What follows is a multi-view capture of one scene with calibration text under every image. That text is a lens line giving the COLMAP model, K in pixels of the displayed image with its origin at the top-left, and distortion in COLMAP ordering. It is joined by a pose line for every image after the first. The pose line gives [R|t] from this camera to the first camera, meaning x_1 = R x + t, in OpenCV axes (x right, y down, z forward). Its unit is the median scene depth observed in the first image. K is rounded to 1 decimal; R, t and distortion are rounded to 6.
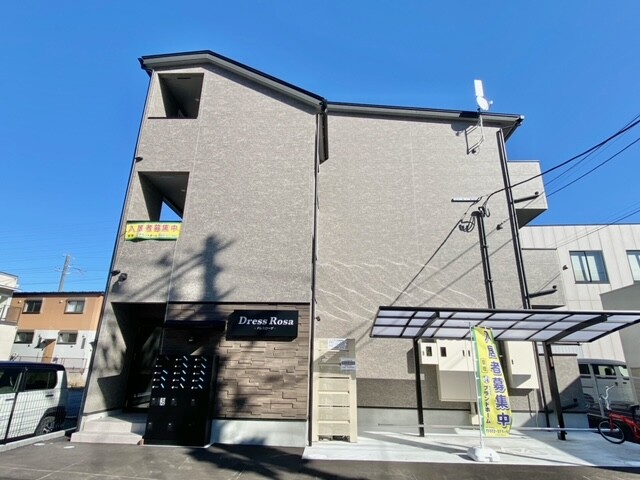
lens RADIAL K [[358.2, 0, 320.0], [0, 358.2, 240.0], [0, 0, 1]] dist [0.043121, -0.045300]
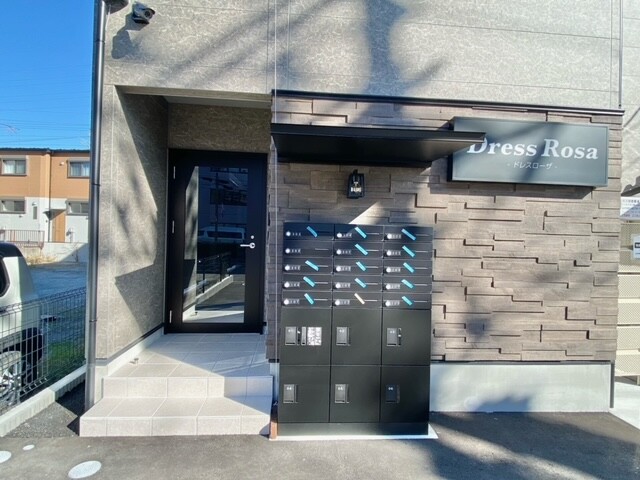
lens RADIAL K [[358.2, 0, 320.0], [0, 358.2, 240.0], [0, 0, 1]] dist [0.043121, -0.045300]
pose [[0.993736, 0.007018, 0.111529, -0.402167], [-0.043275, 0.944325, 0.326156, 0.187393], [-0.103031, -0.328940, 0.938714, 0.566667]]
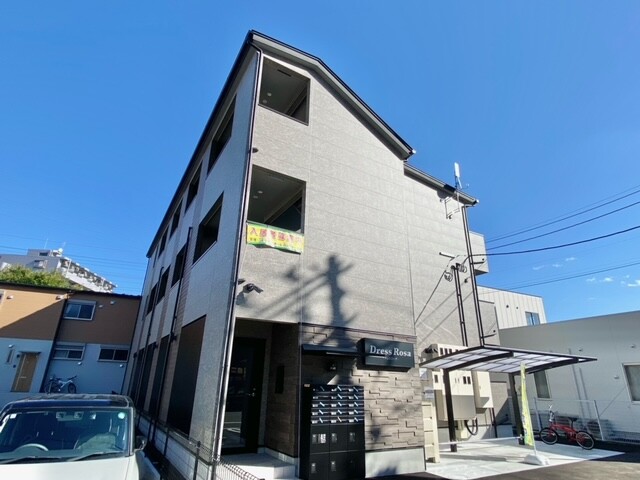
lens RADIAL K [[357.7, 0, 318.1], [0, 357.7, 237.9], [0, 0, 1]] dist [0.094771, -0.141075]
pose [[0.841357, 0.202143, 0.501255, -0.849493], [-0.182006, 0.979225, -0.089398, 0.034465], [-0.508913, -0.016016, 0.860669, 0.199749]]
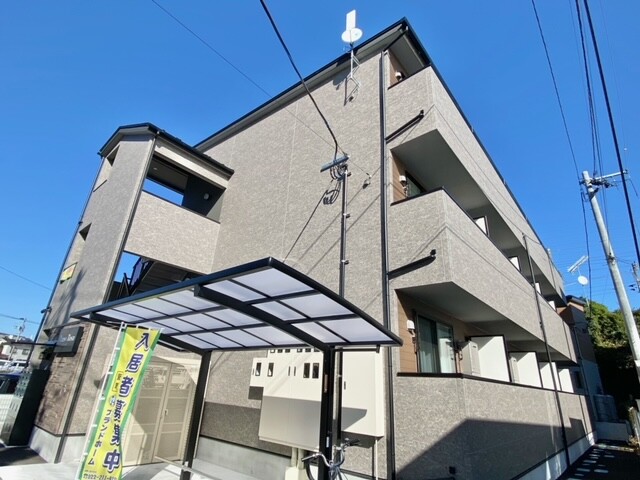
lens RADIAL K [[333.6, 0, 319.0], [0, 333.6, 238.0], [0, 0, 1]] dist [0.039163, -0.035024]
pose [[0.781216, -0.228518, -0.580931, 1.028433], [0.162469, 0.972949, -0.164240, 0.206853], [0.602748, 0.033924, 0.797210, 0.587573]]
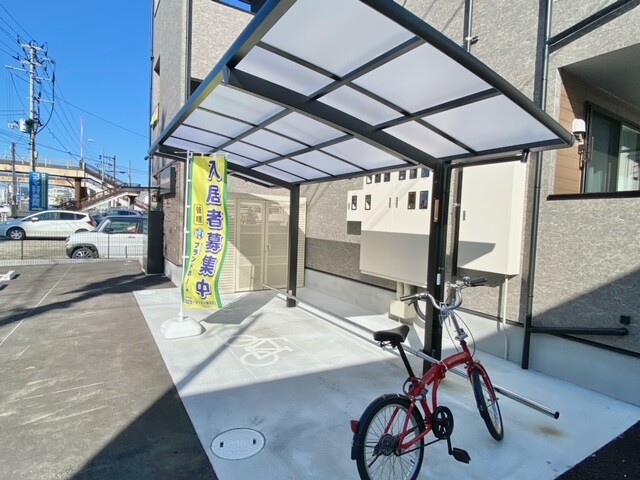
lens RADIAL K [[358.2, 0, 320.0], [0, 358.2, 240.0], [0, 0, 1]] dist [0.043121, -0.045300]
pose [[0.560796, 0.047183, -0.826609, 0.943715], [0.237457, 0.947268, 0.215168, 0.256277], [0.793172, -0.316949, 0.520020, 0.694002]]
